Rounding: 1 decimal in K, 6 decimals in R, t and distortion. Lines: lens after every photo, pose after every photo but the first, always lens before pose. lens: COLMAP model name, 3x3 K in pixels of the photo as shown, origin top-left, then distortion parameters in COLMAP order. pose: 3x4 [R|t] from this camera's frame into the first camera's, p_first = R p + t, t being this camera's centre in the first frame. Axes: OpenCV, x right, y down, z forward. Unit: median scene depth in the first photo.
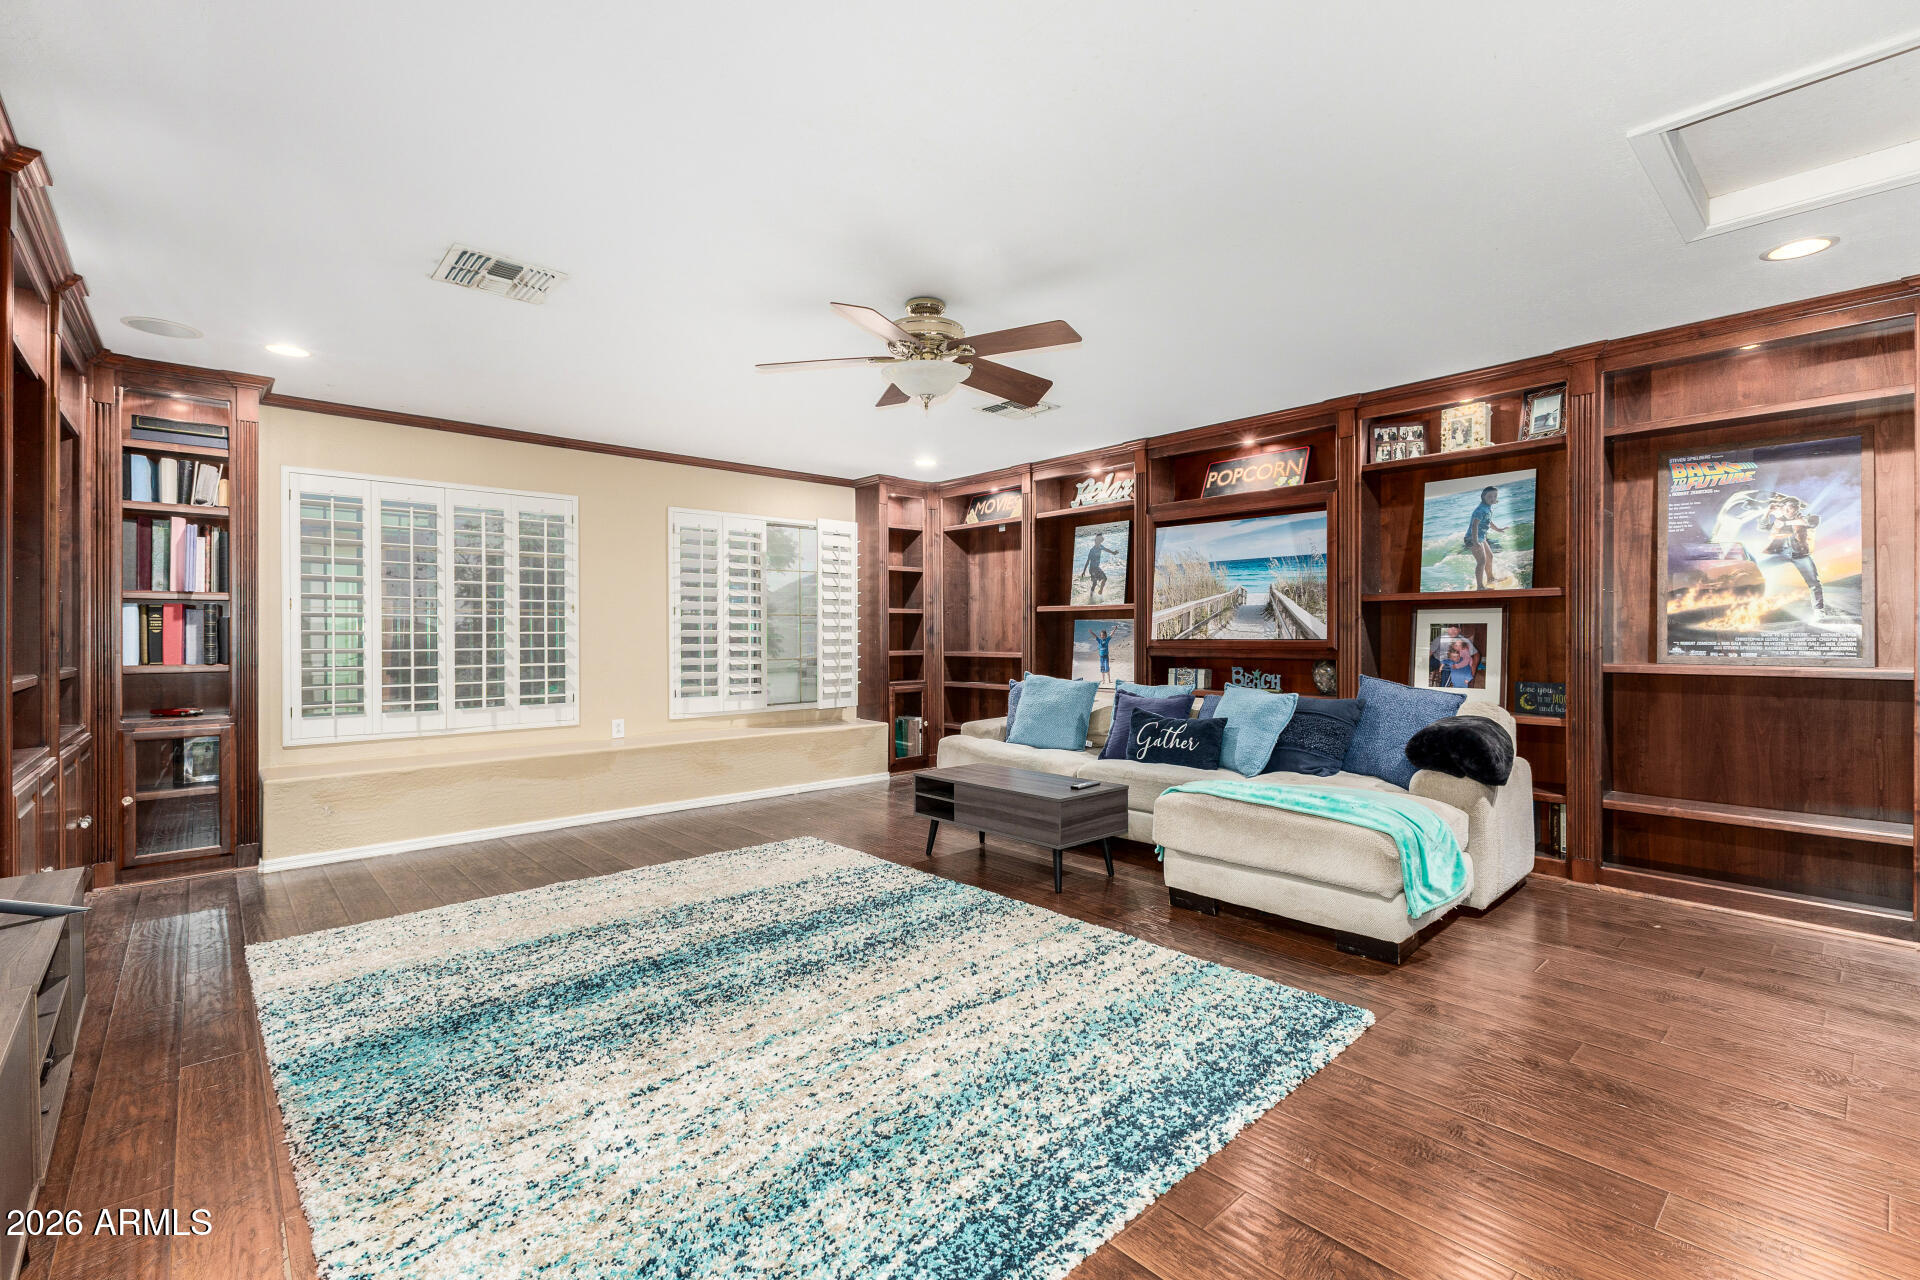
lens RADIAL K [[827.2, 0, 961.2], [0, 827.2, 635.8], [0, 0, 1]] dist [0.012970, -0.002368]
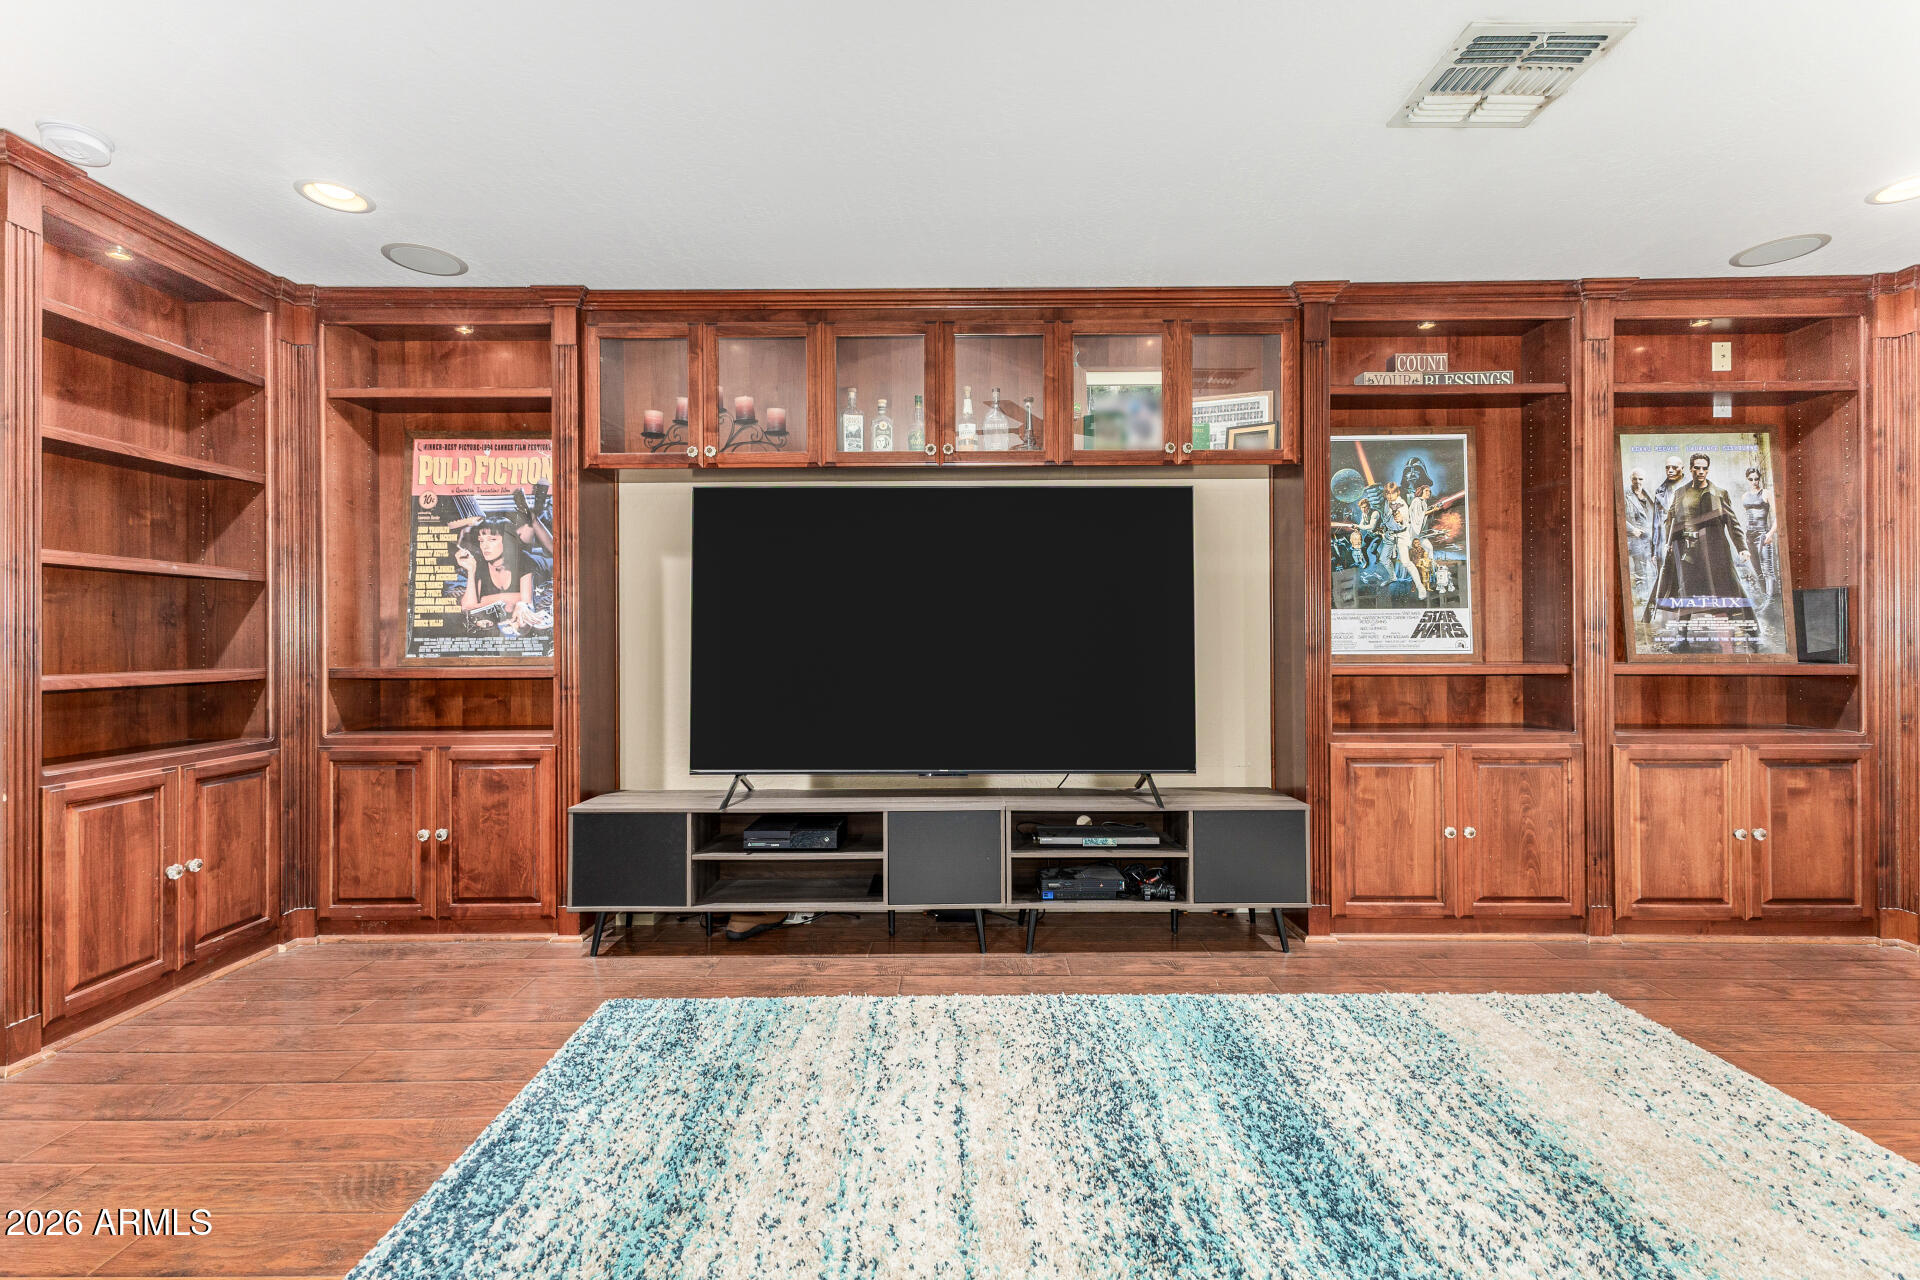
lens RADIAL K [[827.2, 0, 959.8], [0, 827.2, 631.1], [0, 0, 1]] dist [0.012970, -0.002368]
pose [[-0.672376, 0.002938, -0.740204, 0.255673], [0.005634, 0.999983, -0.001150, 0.001918], [0.740188, -0.004943, -0.672382, 1.340535]]
